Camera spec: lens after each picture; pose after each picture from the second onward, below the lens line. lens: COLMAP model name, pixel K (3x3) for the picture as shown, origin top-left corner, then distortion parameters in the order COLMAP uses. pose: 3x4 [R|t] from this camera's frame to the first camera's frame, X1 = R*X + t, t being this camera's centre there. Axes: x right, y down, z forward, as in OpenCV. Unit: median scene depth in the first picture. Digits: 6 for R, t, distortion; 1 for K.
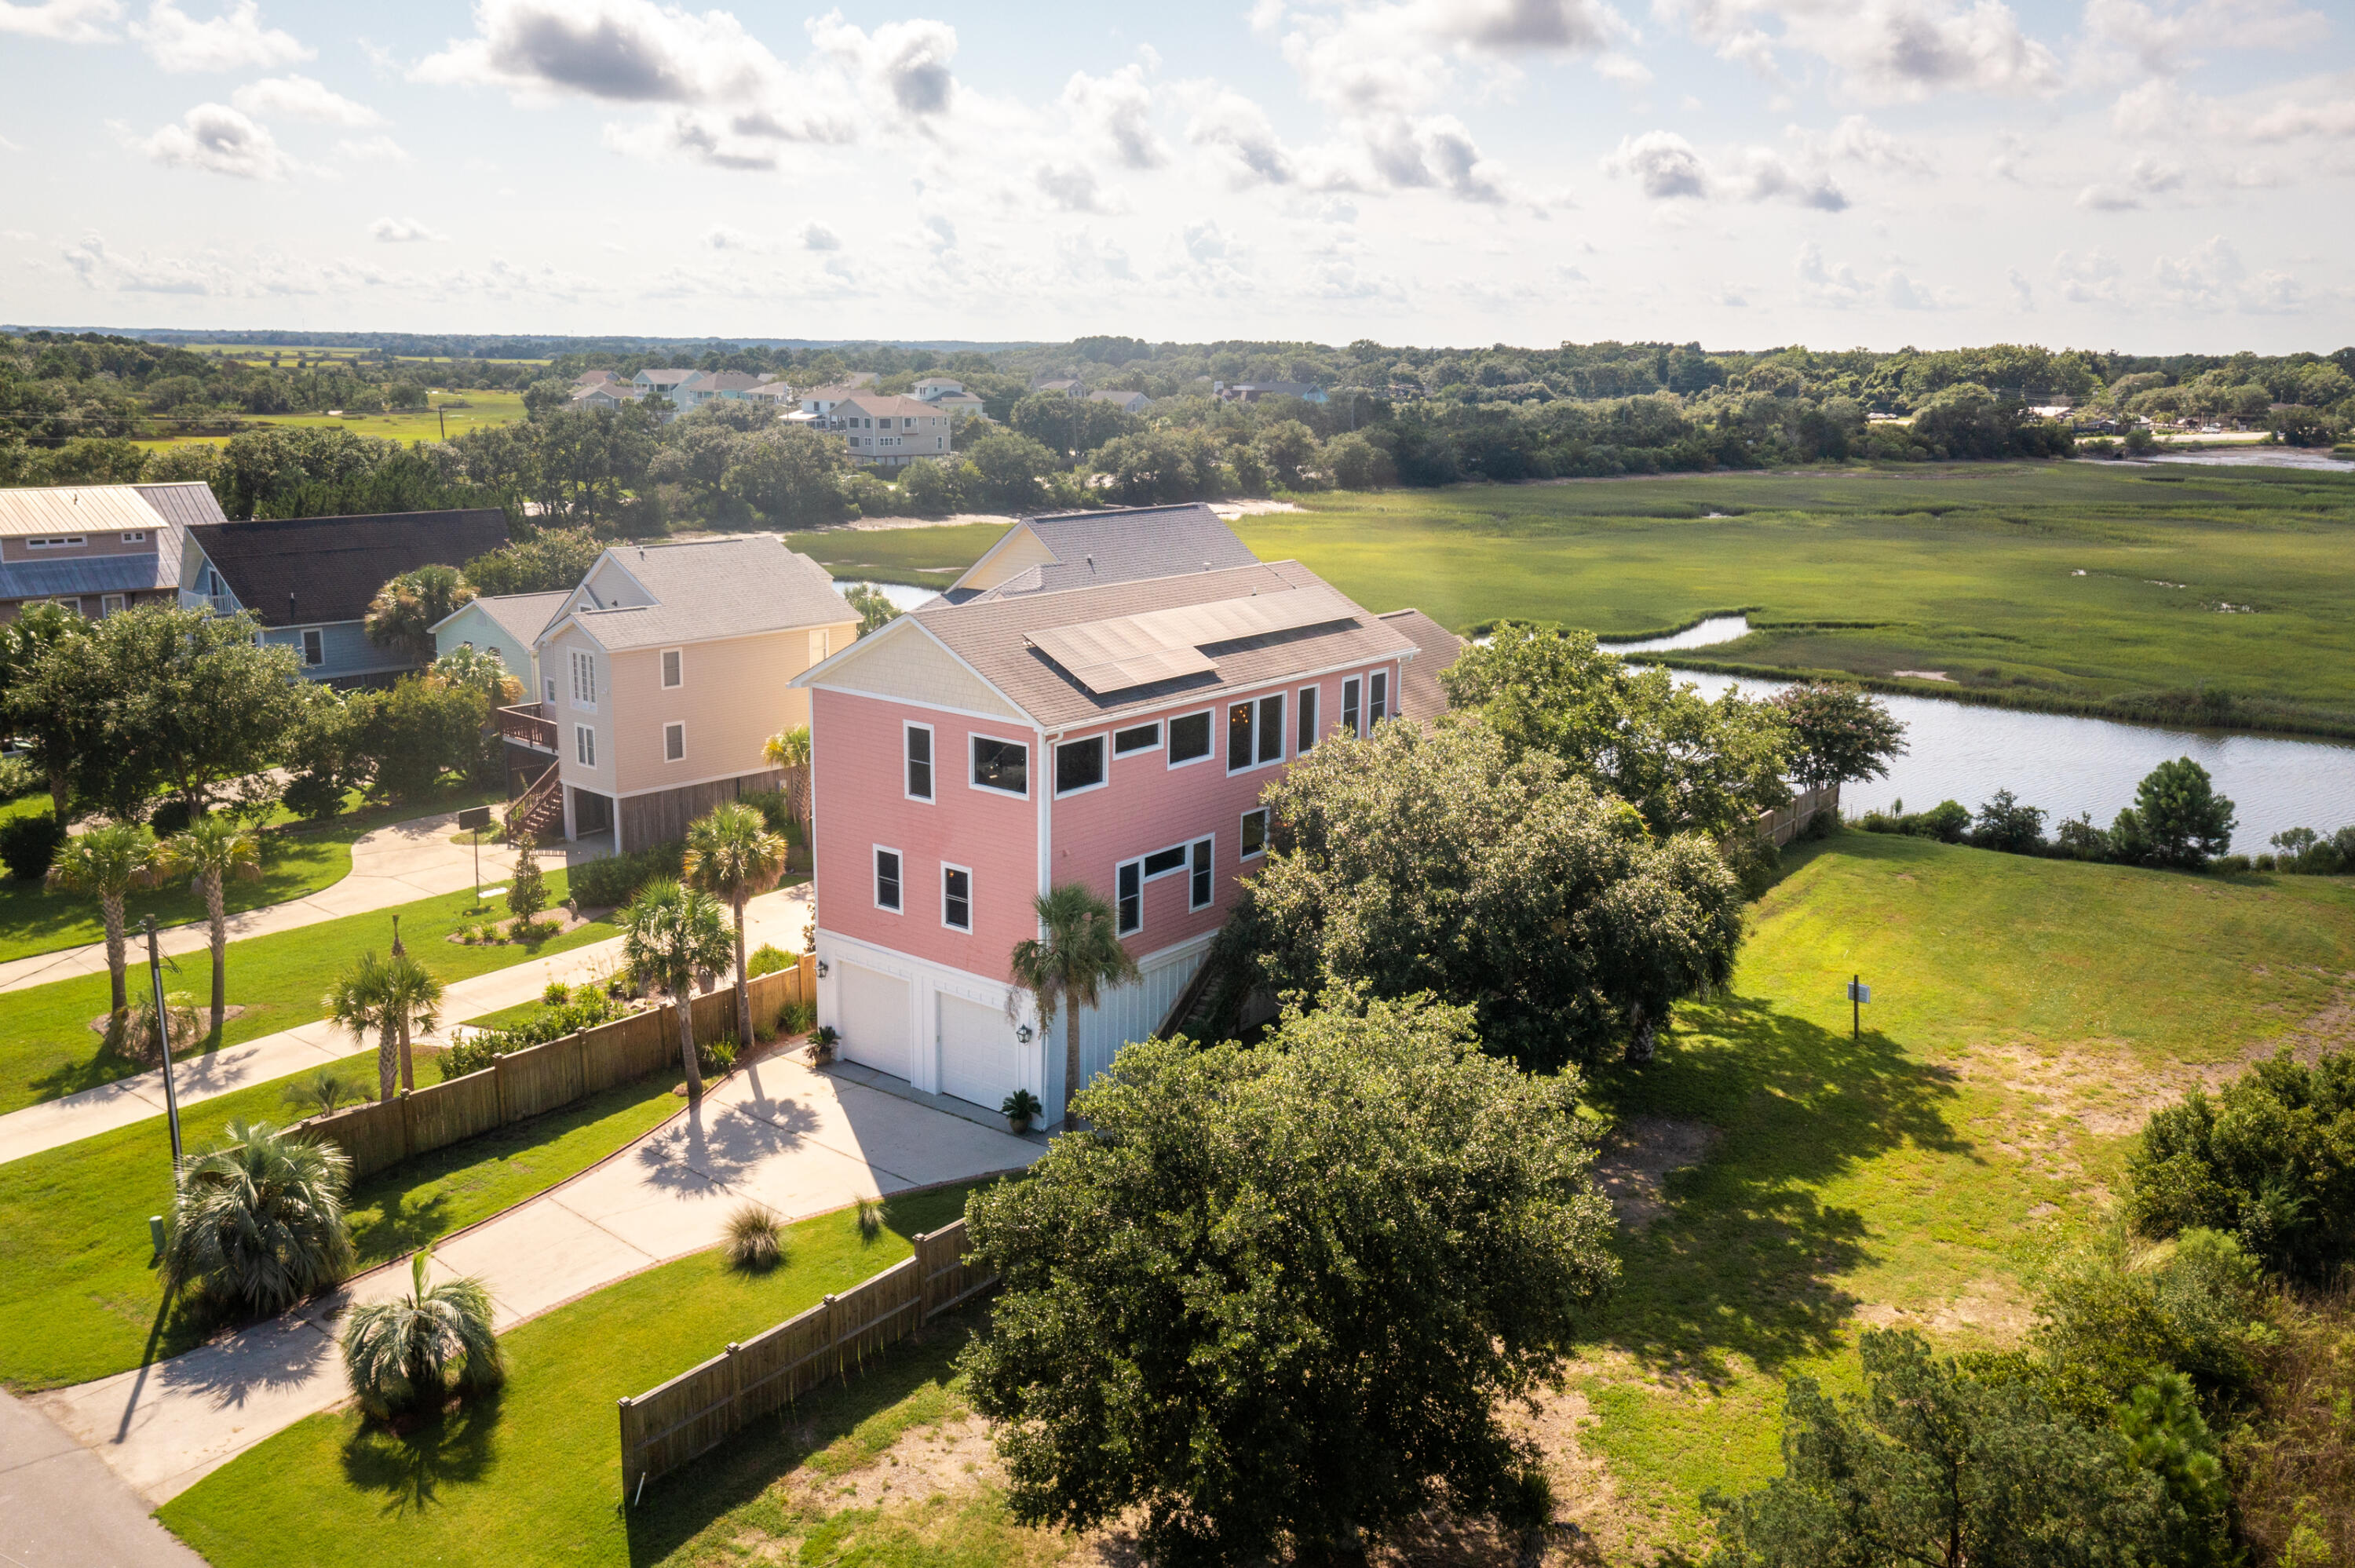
lens RADIAL K [[1919.1, 0, 1177.5], [0, 1919.1, 784.0], [0, 0, 1]] dist [-0.003205, 0.018846]
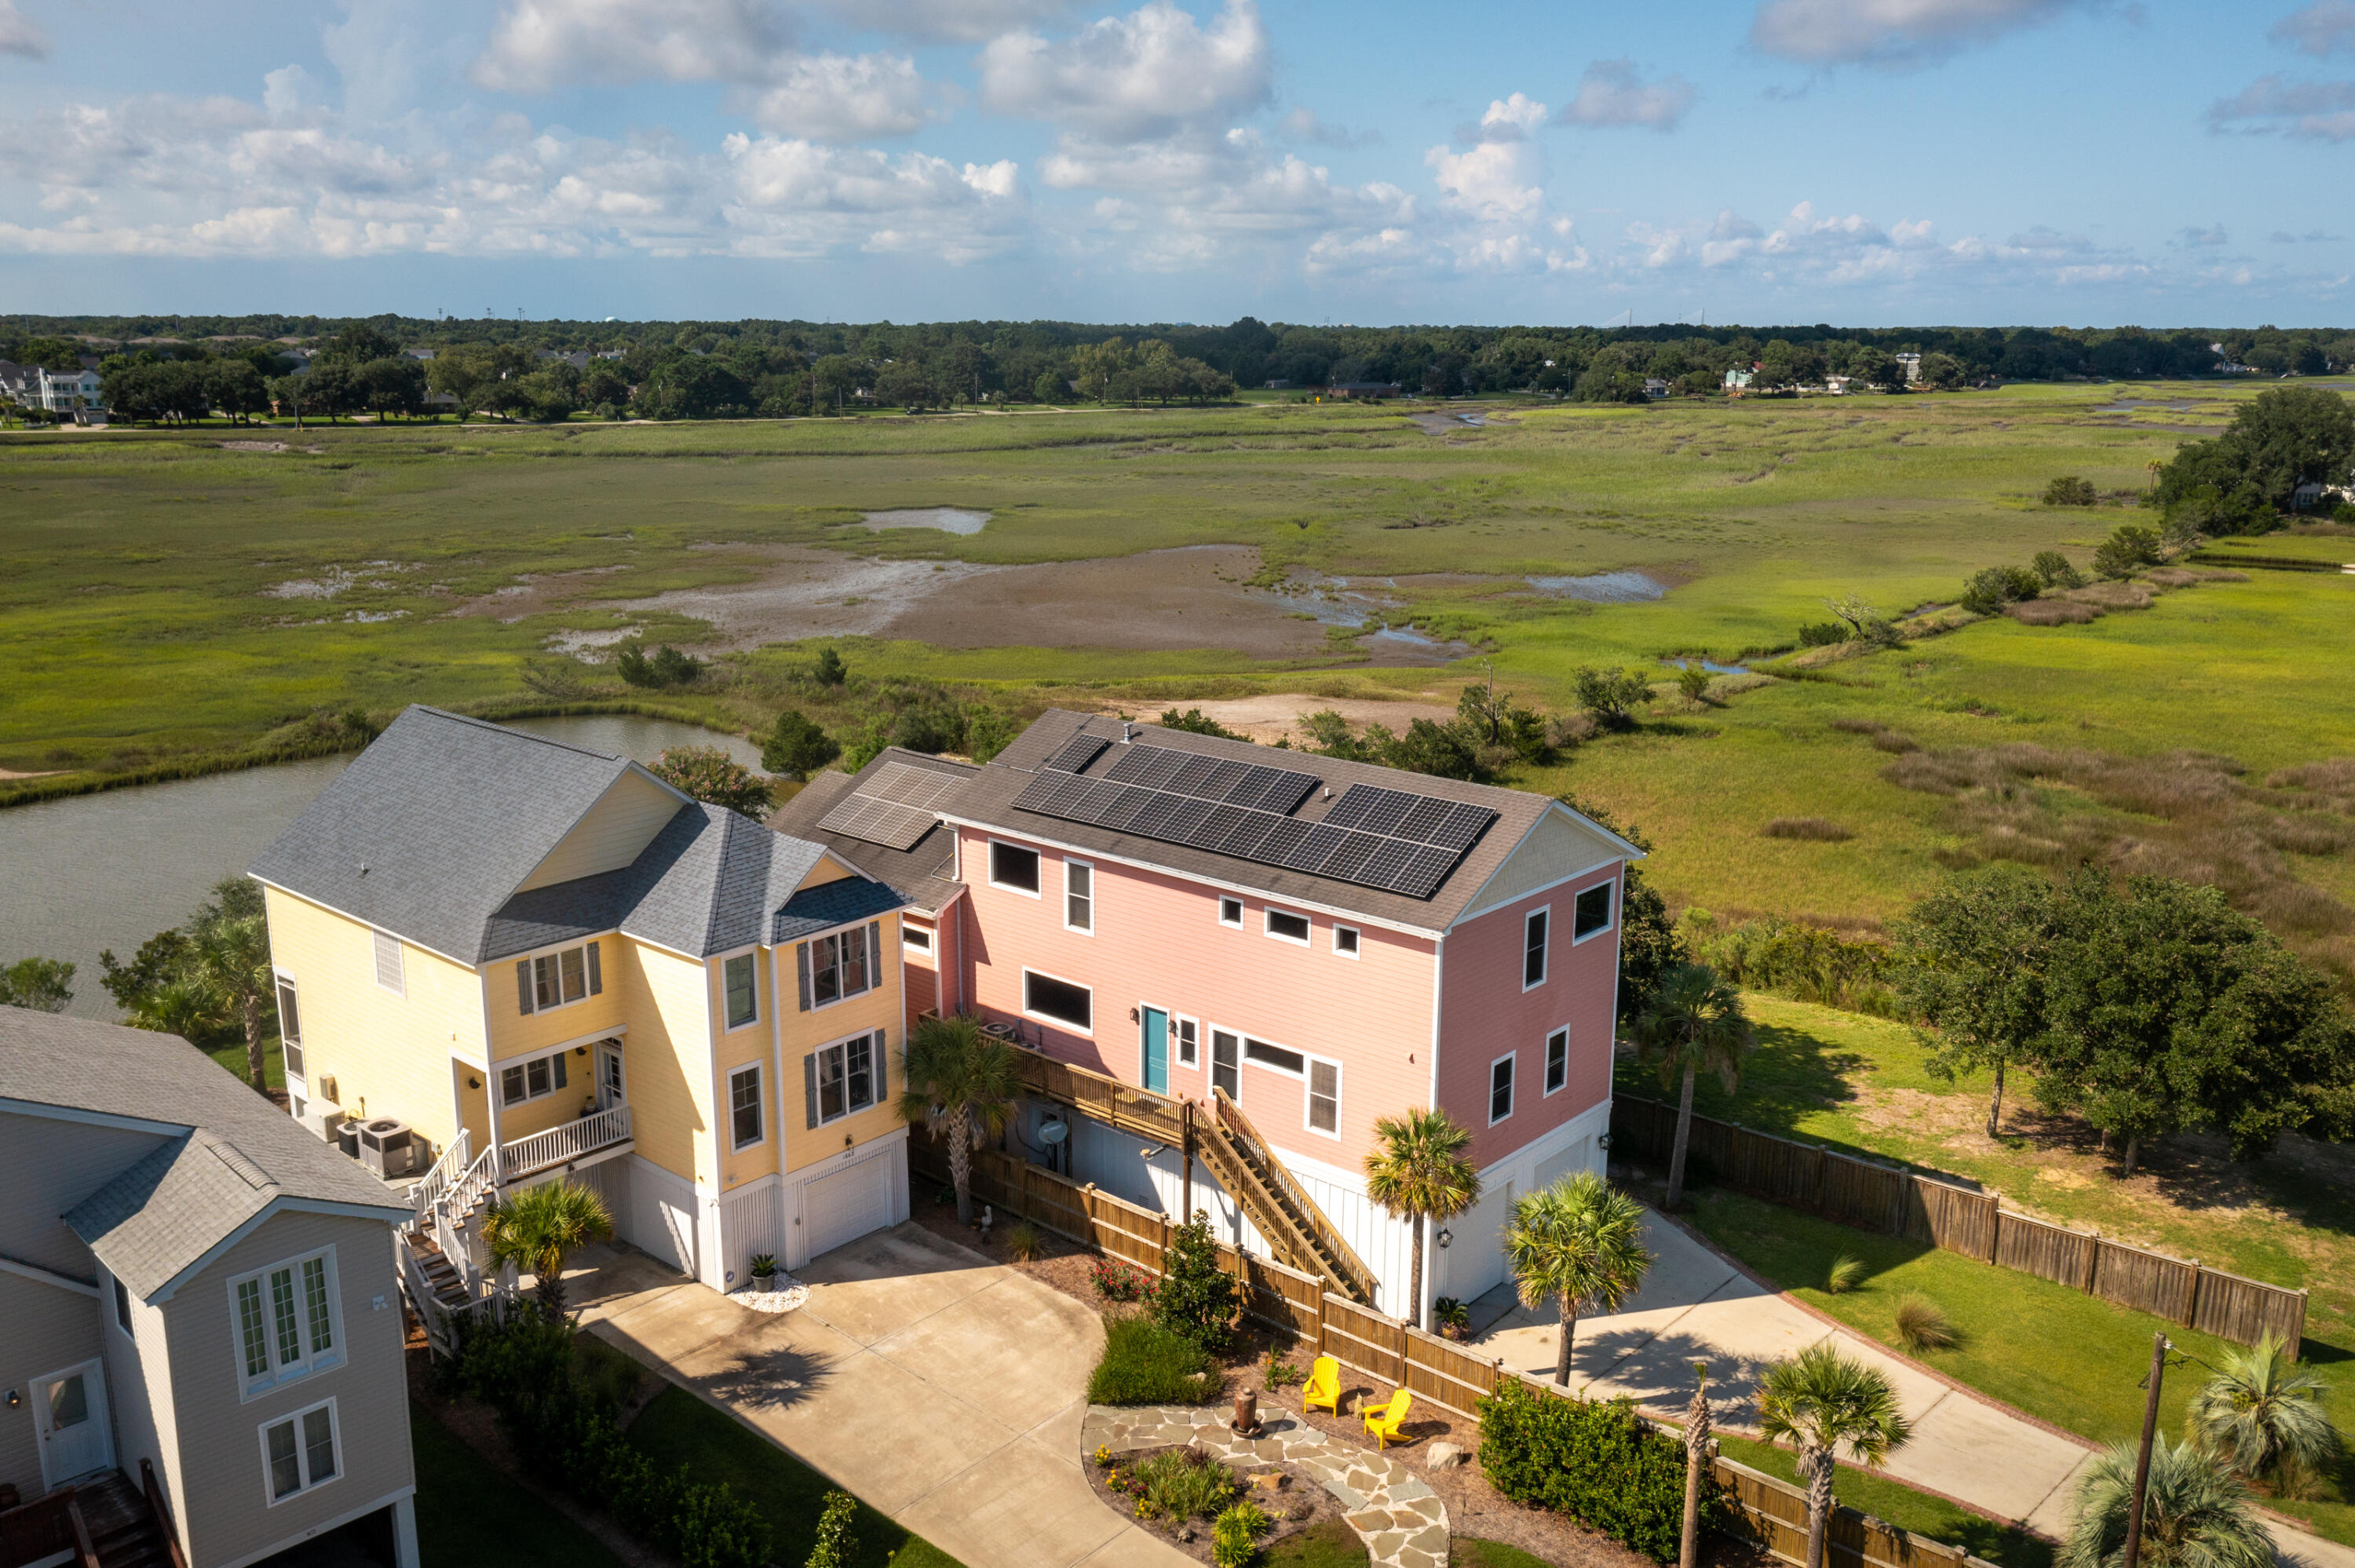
lens RADIAL K [[1919.1, 0, 1177.5], [0, 1919.1, 784.0], [0, 0, 1]] dist [-0.003205, 0.018846]
pose [[0.044503, -0.232675, 0.971536, -1.063318], [0.223805, 0.950103, 0.217290, -0.341053], [-0.973617, 0.207765, 0.094357, 1.063567]]
